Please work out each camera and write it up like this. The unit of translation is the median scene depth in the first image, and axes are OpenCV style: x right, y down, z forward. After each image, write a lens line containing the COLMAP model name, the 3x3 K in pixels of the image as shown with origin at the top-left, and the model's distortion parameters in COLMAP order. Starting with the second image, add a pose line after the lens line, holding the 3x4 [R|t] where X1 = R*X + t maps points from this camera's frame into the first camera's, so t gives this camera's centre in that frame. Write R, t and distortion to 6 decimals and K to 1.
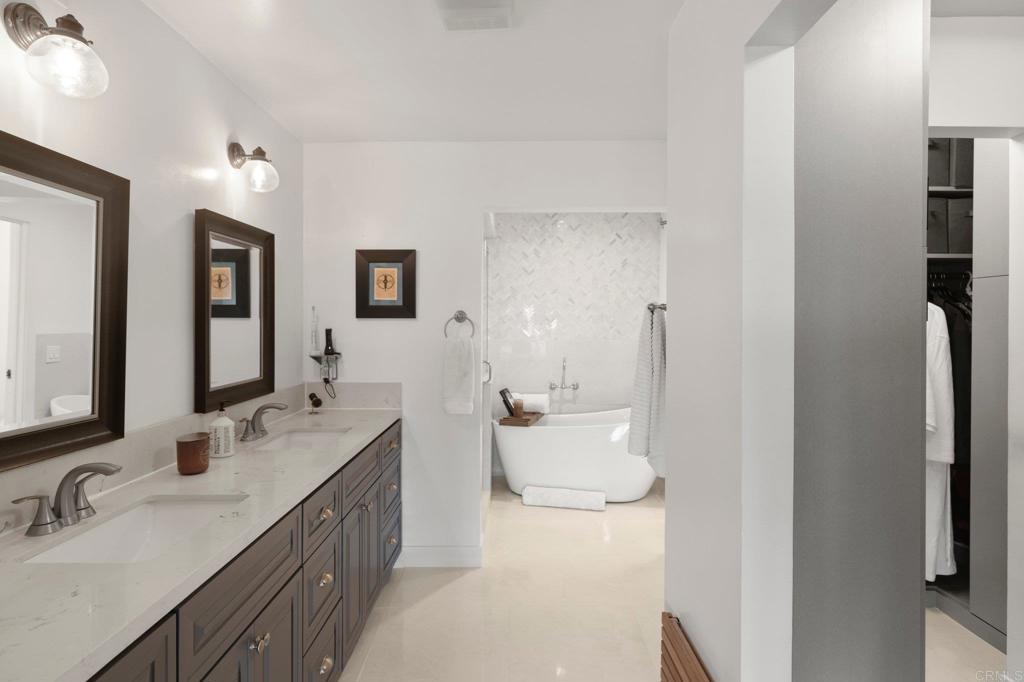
lens RADIAL K [[563.1, 0, 506.6], [0, 563.1, 329.9], [0, 0, 1]] dist [0.004628, -0.000467]
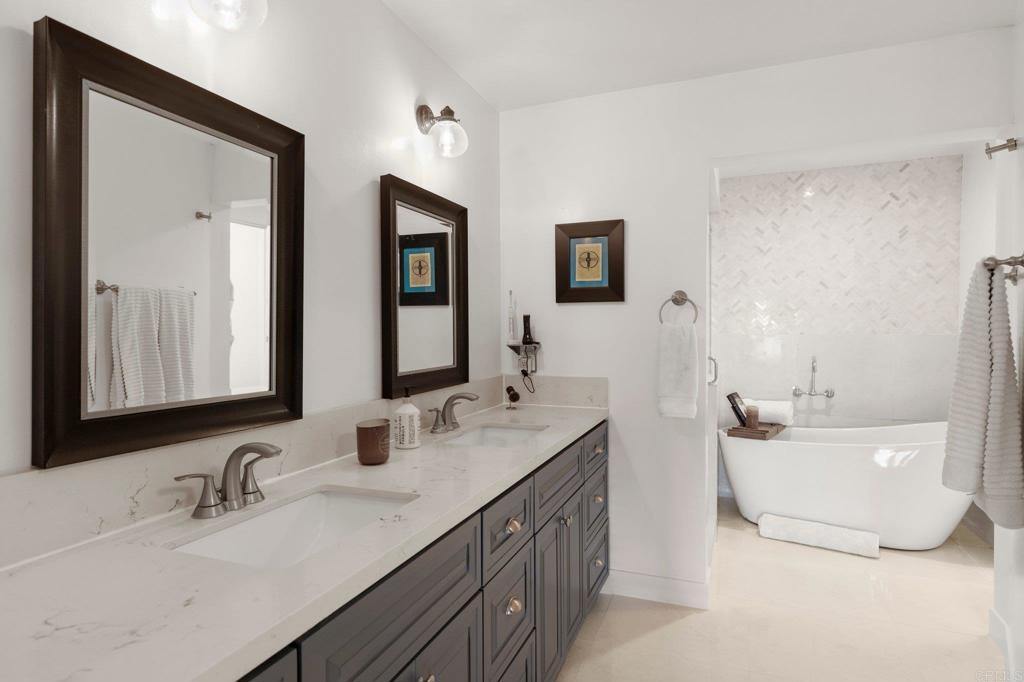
lens RADIAL K [[563.1, 0, 506.6], [0, 563.1, 329.9], [0, 0, 1]] dist [0.004628, -0.000467]
pose [[0.931928, -0.006507, -0.362586, -0.019959], [0.001257, 0.999891, -0.014715, 0.034648], [0.362642, 0.013257, 0.931834, 0.150882]]
